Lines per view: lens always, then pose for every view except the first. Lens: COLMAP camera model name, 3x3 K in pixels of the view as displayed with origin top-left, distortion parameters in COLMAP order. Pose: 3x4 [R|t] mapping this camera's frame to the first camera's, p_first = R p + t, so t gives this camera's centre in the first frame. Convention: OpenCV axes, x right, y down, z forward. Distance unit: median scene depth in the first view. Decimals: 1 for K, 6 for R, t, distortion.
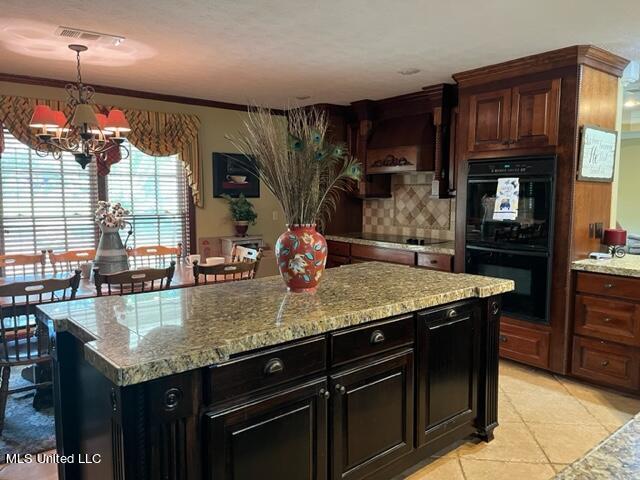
lens RADIAL K [[484.4, 0, 319.3], [0, 484.4, 242.0], [0, 0, 1]] dist [0.078812, -0.094915]
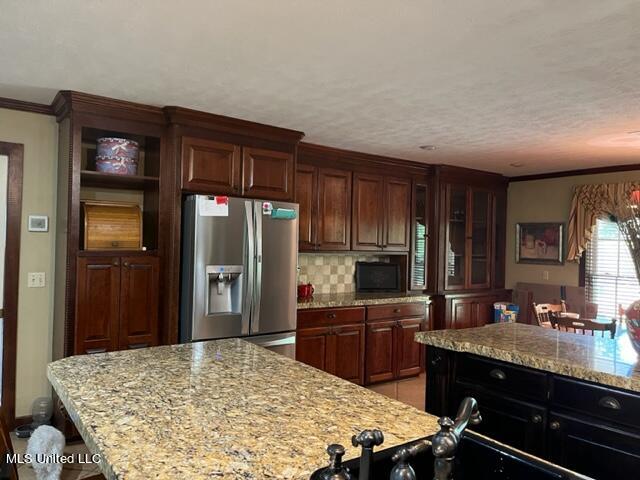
lens RADIAL K [[484.4, 0, 325.1], [0, 484.4, 239.7], [0, 0, 1]] dist [0.078812, -0.094915]
pose [[-0.059754, -0.016609, -0.998075, 0.732386], [-0.127424, 0.991809, -0.008876, -0.035004], [0.990047, 0.126649, -0.061381, 0.274147]]
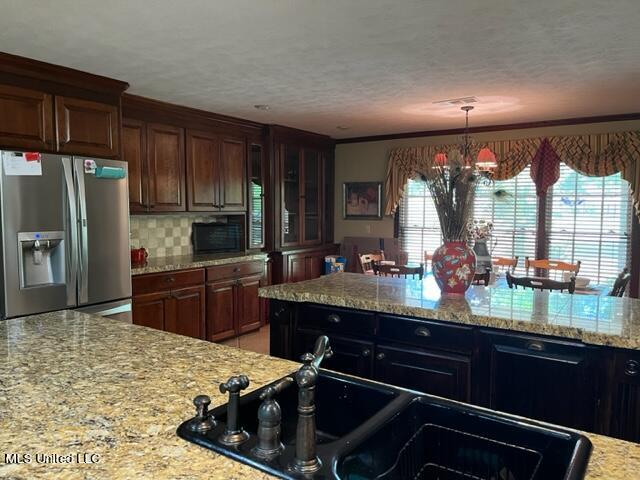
lens RADIAL K [[484.4, 0, 324.4], [0, 484.4, 240.1], [0, 0, 1]] dist [0.078812, -0.094915]
pose [[0.277841, 0.060793, -0.958701, 0.747513], [-0.099653, 0.994435, 0.034178, -0.030942], [0.955444, 0.086041, 0.282353, 0.254292]]
